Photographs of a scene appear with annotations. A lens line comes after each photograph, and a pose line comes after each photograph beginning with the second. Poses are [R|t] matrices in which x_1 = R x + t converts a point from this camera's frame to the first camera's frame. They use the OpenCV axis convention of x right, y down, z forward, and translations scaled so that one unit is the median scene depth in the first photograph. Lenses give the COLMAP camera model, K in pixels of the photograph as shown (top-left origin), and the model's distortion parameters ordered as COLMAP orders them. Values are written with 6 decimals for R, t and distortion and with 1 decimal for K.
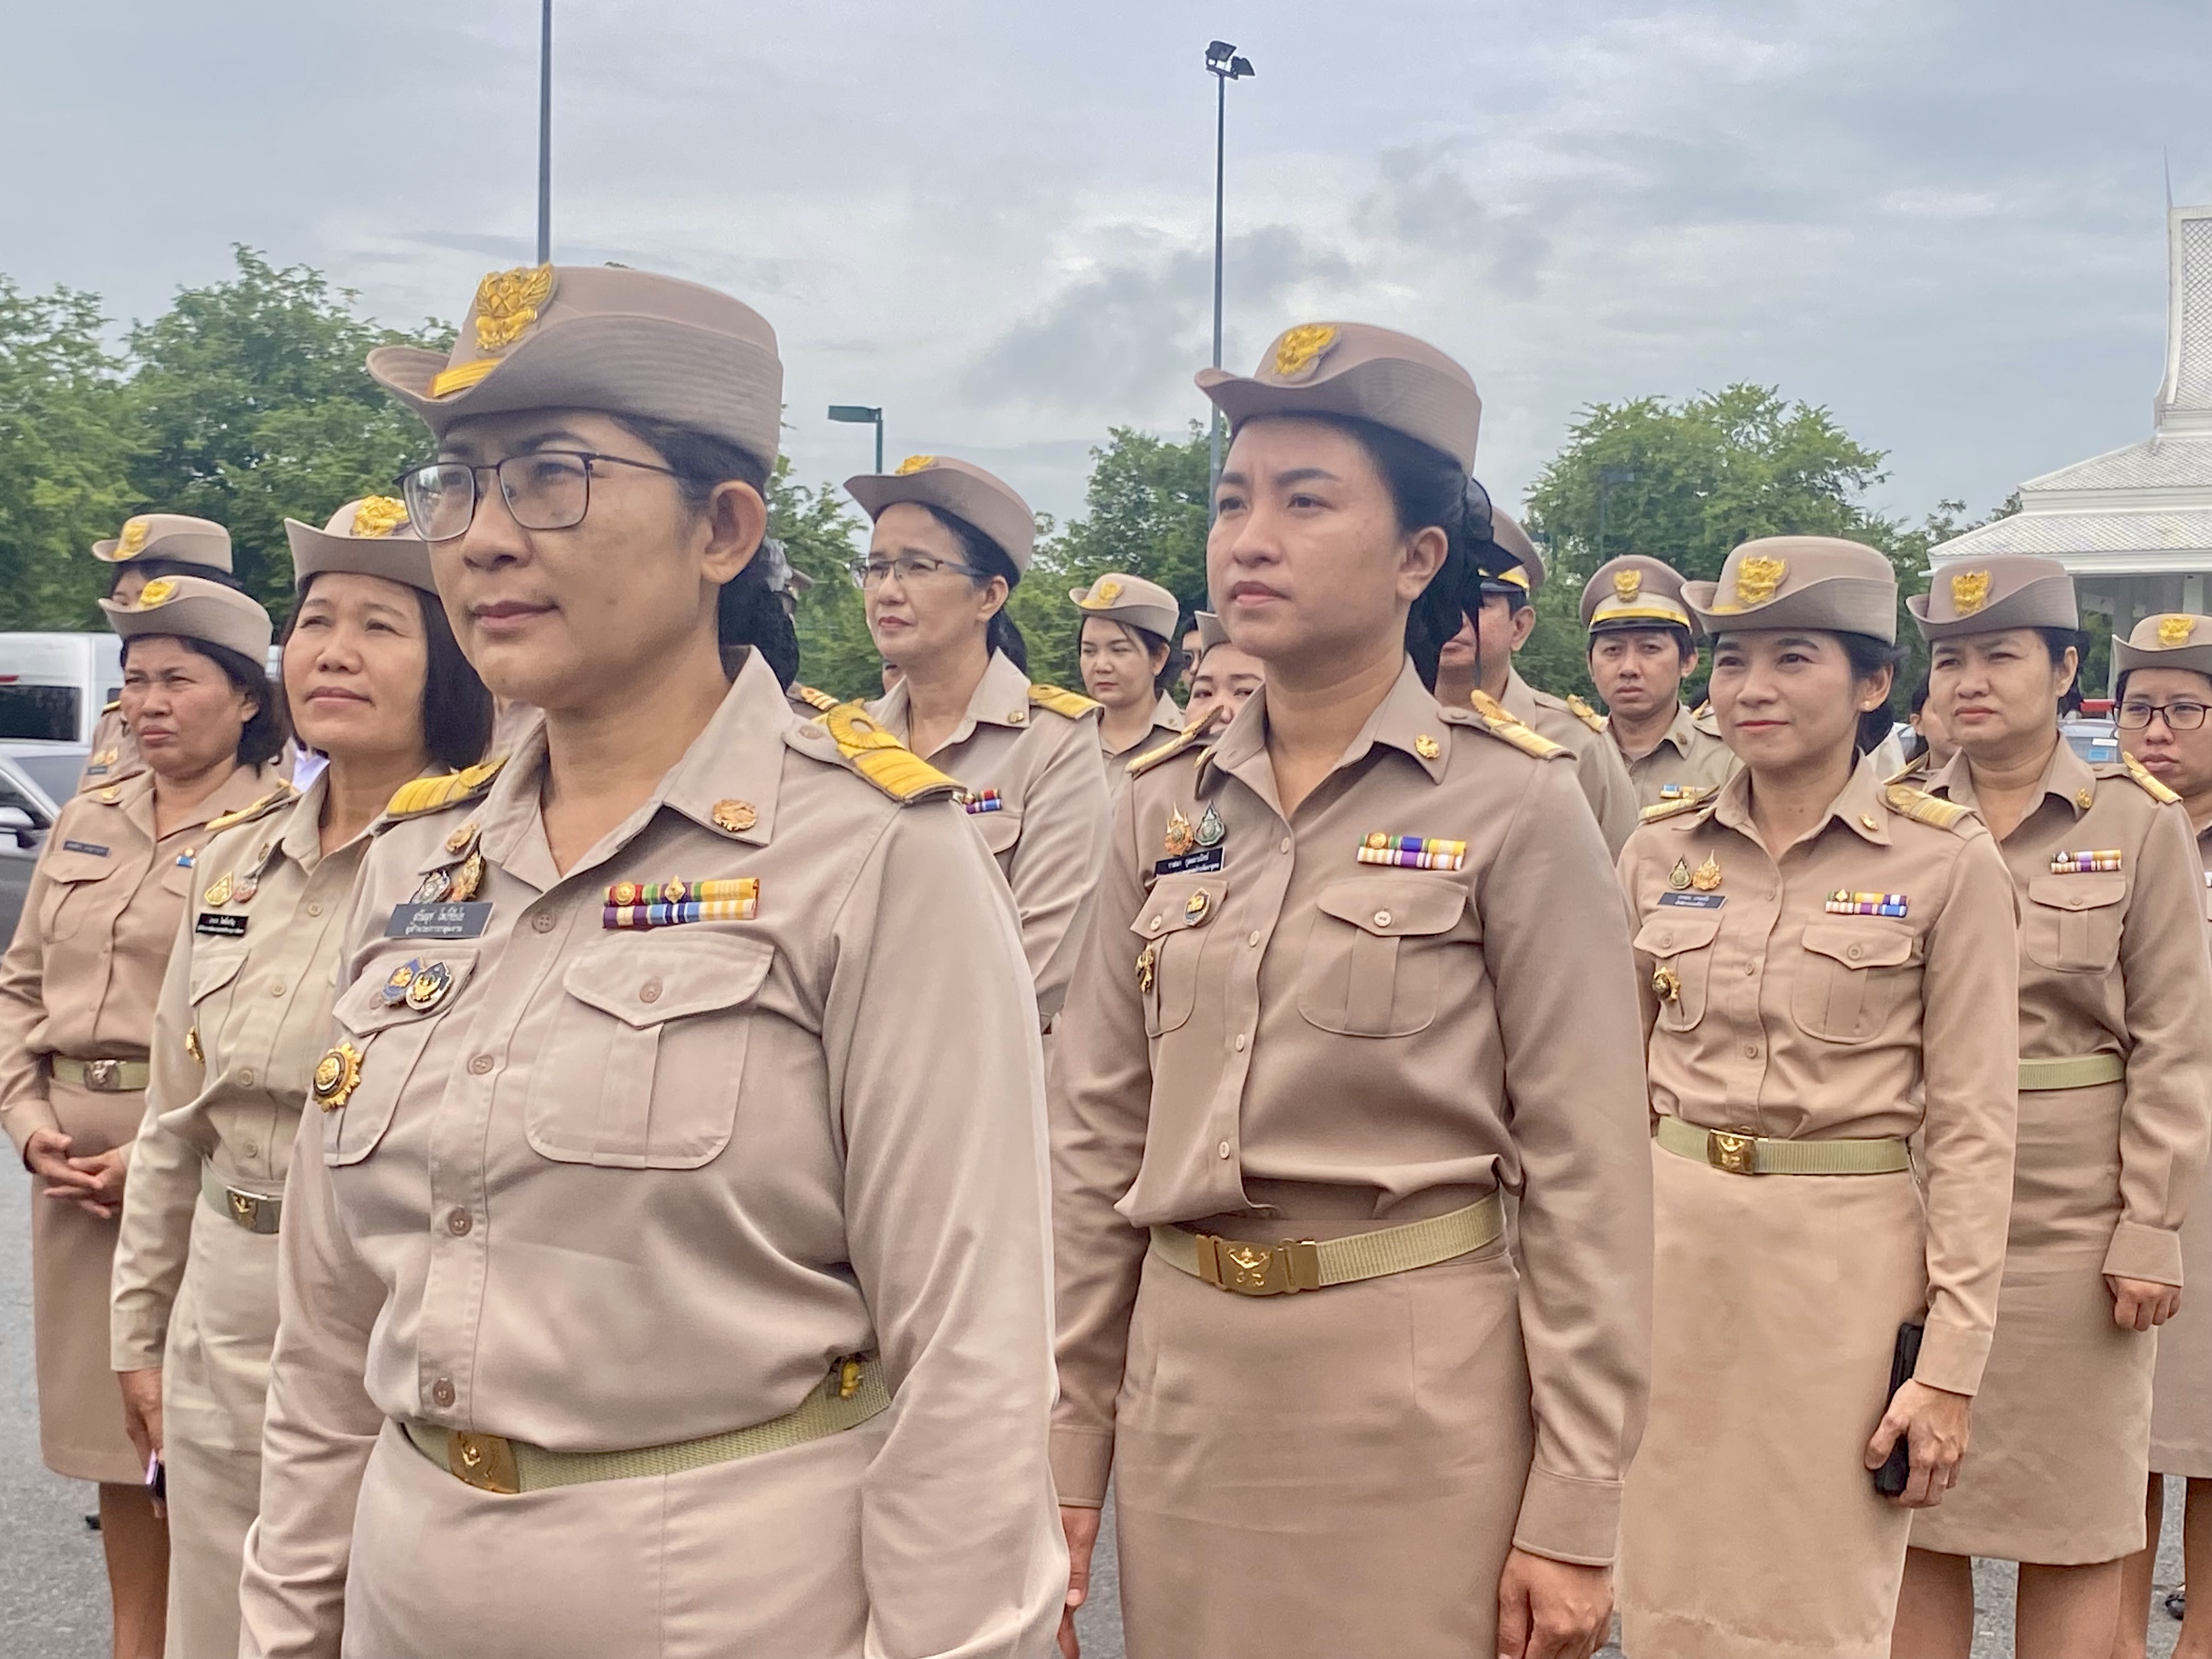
lens RADIAL K [[2985.8, 0, 1035.5], [0, 2985.8, 888.3], [0, 0, 1]] dist [0.263185, 0.000000]
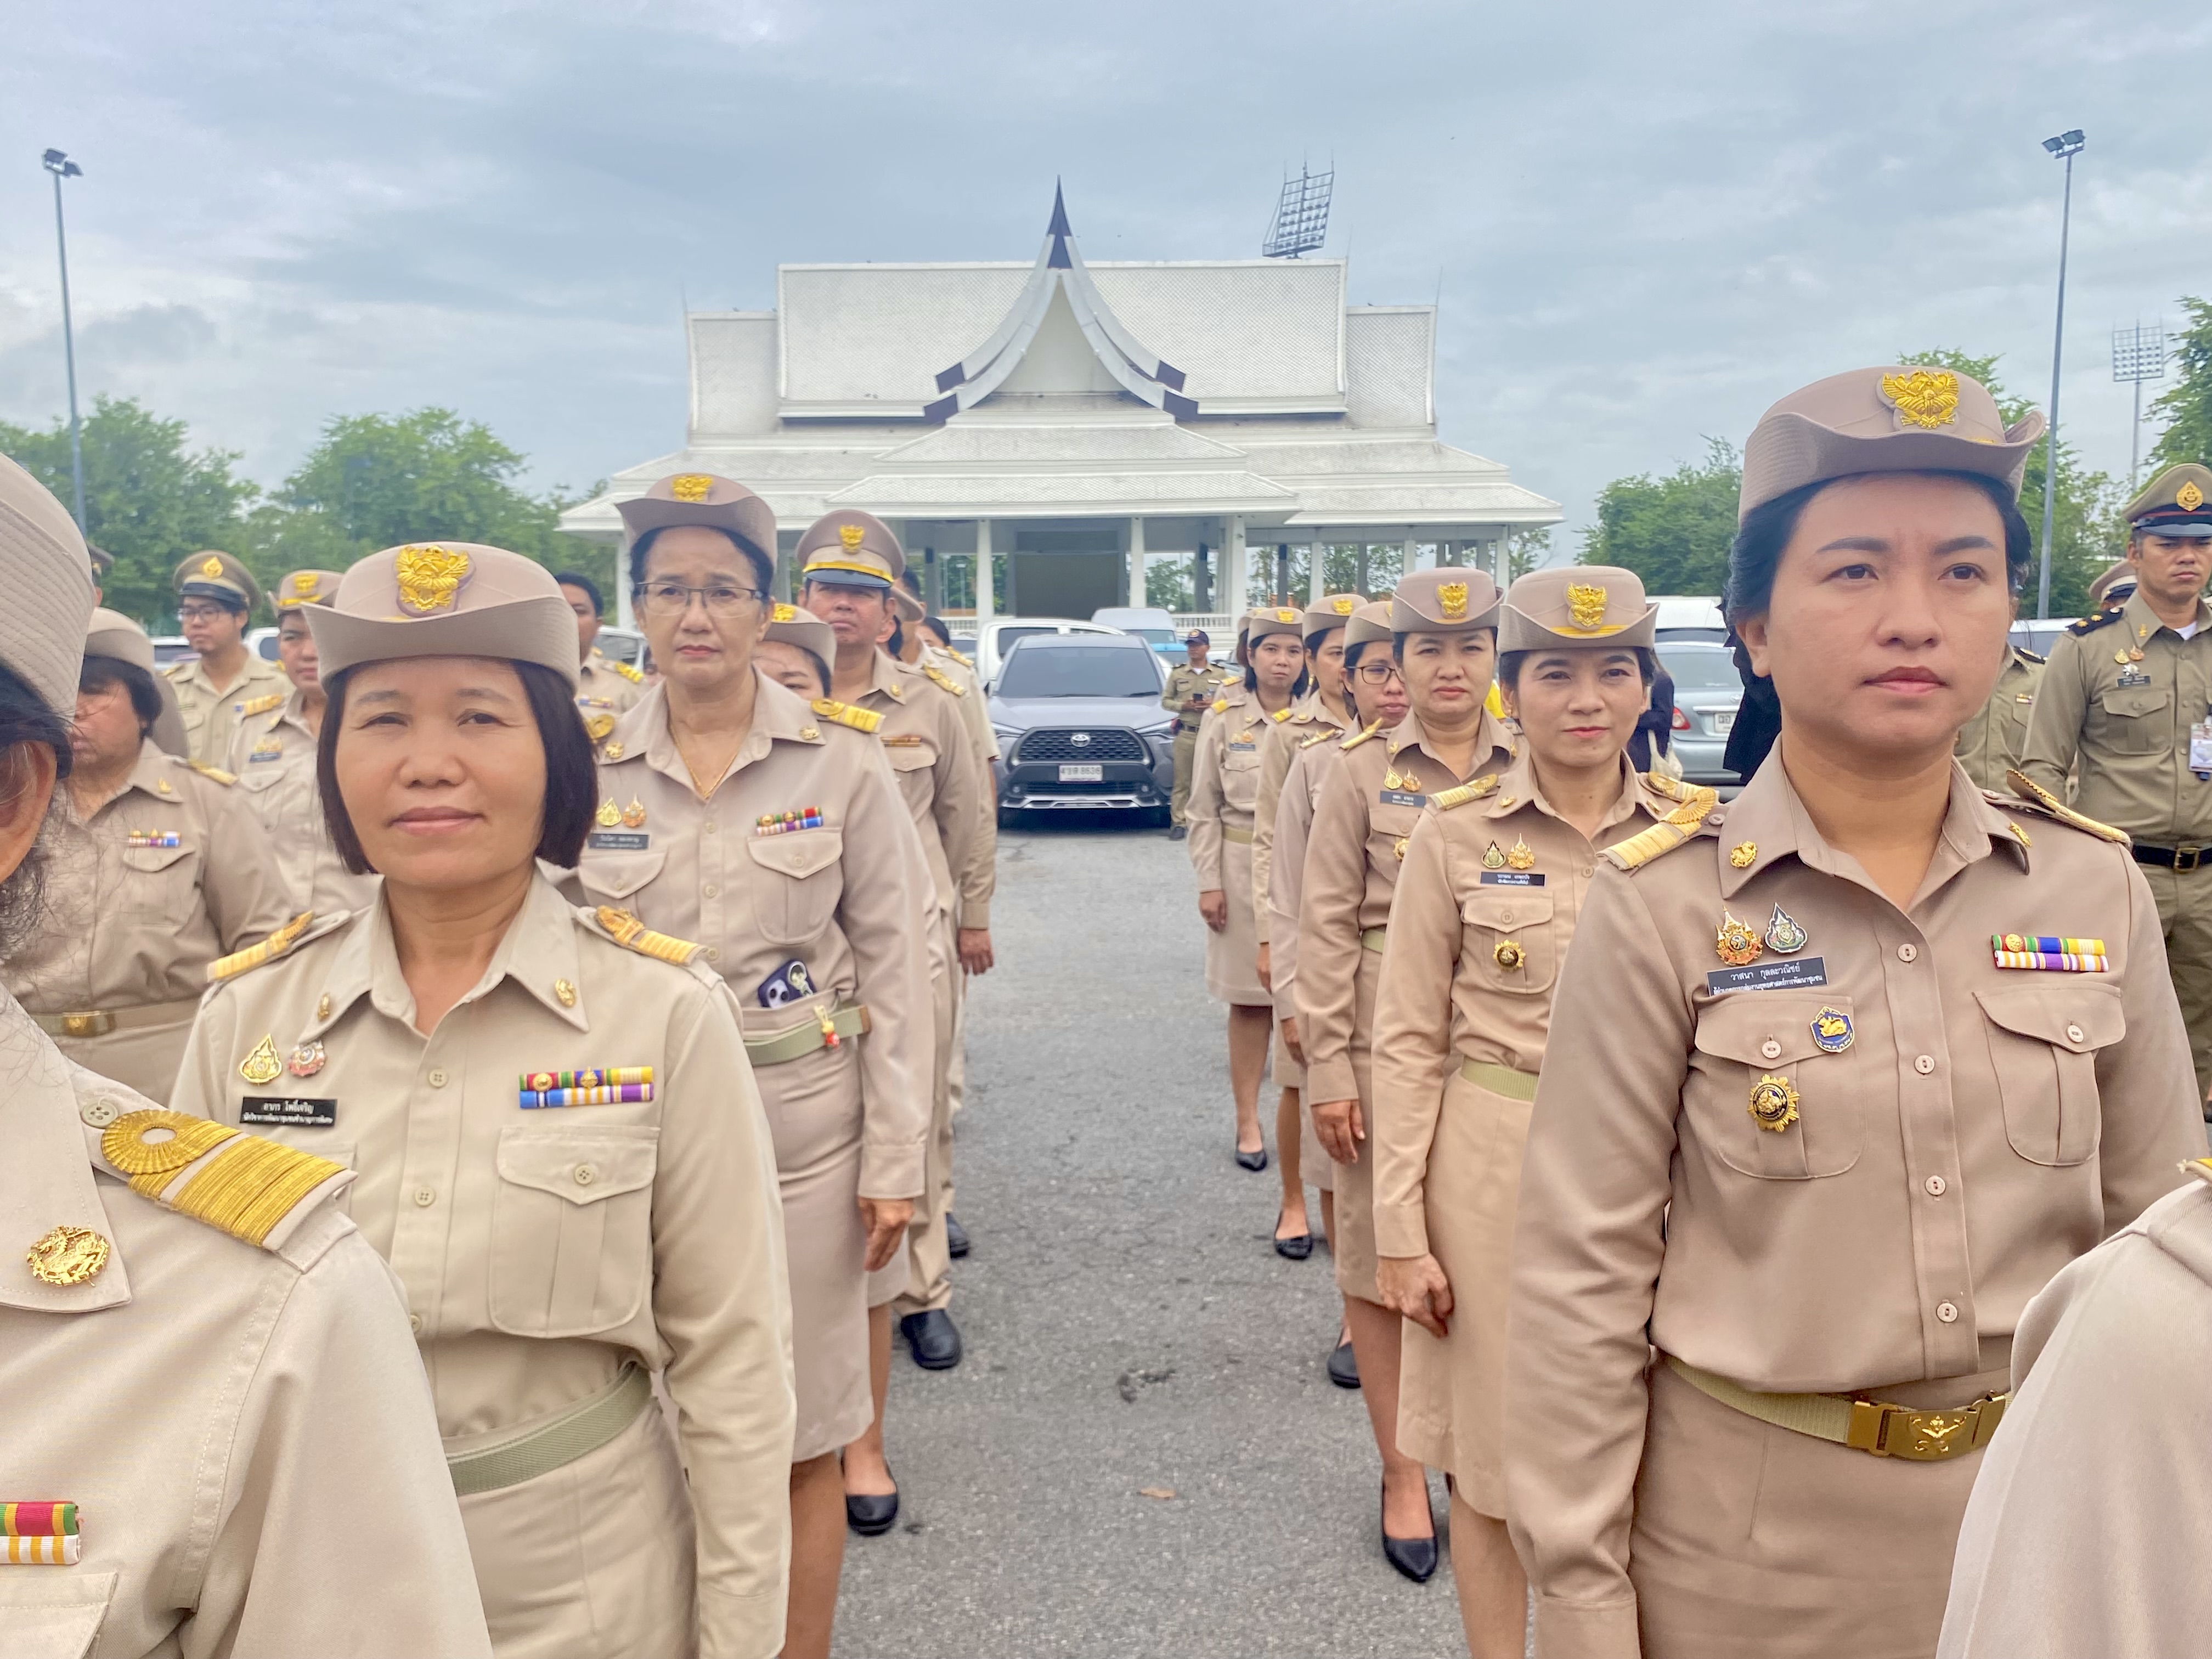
lens RADIAL K [[1938.3, 0, 1095.7], [0, 1938.3, 825.1], [0, 0, 1]] dist [0.045748, 0.002217]
pose [[0.875011, -0.072270, 0.478678, -0.324226], [0.050429, 0.997022, 0.058345, -0.078944], [-0.481469, -0.026913, 0.876050, 0.481275]]
